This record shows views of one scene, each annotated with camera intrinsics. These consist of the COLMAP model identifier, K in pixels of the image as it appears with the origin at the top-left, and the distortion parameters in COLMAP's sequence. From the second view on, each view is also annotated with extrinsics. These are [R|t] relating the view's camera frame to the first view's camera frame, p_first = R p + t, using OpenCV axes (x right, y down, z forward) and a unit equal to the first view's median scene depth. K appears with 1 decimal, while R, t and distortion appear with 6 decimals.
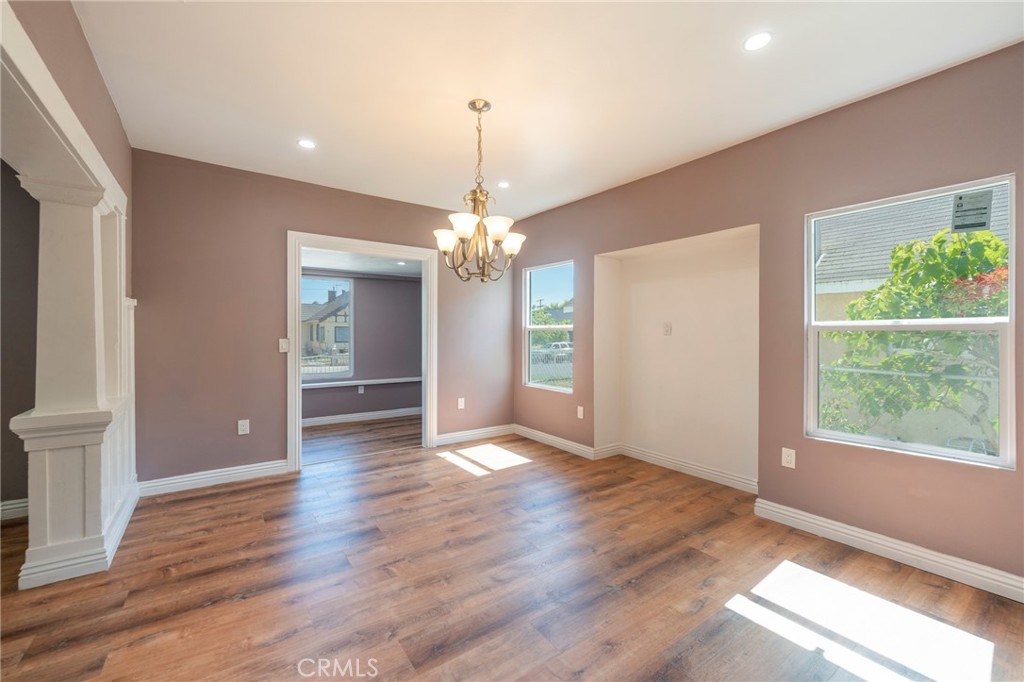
lens RADIAL K [[416.2, 0, 512.0], [0, 416.2, 341.0], [0, 0, 1]] dist [-0.001406, -0.000402]
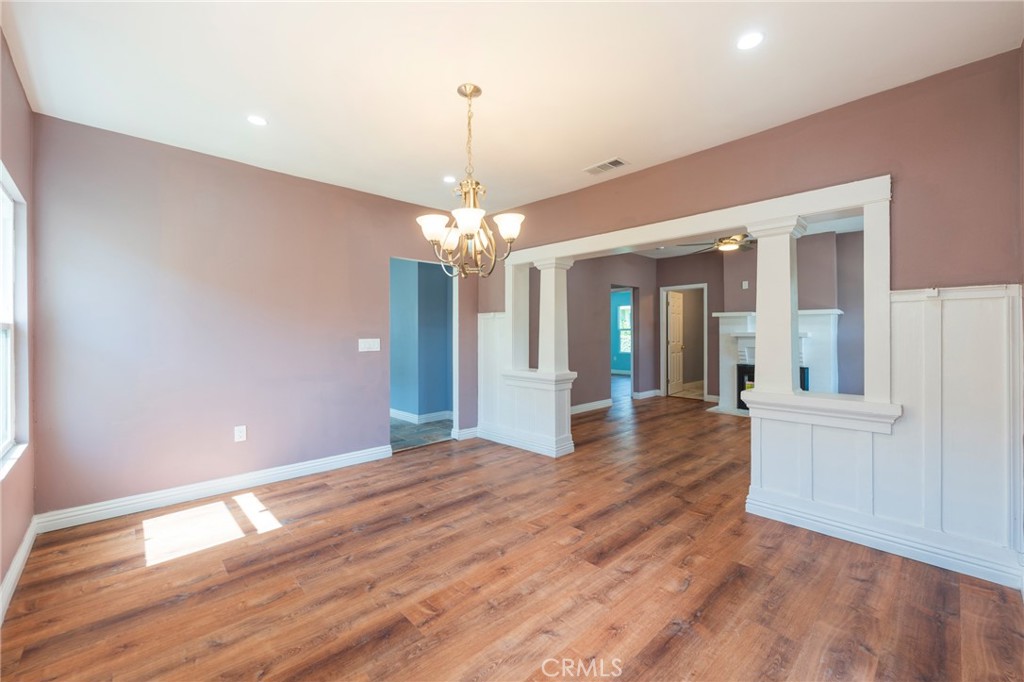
lens RADIAL K [[416.2, 0, 512.0], [0, 416.2, 341.0], [0, 0, 1]] dist [-0.001406, -0.000402]
pose [[-0.991251, 0.000219, -0.131988, -0.051968], [-0.003337, 0.999637, 0.026718, -0.024894], [0.131946, 0.026925, -0.990891, 1.962782]]
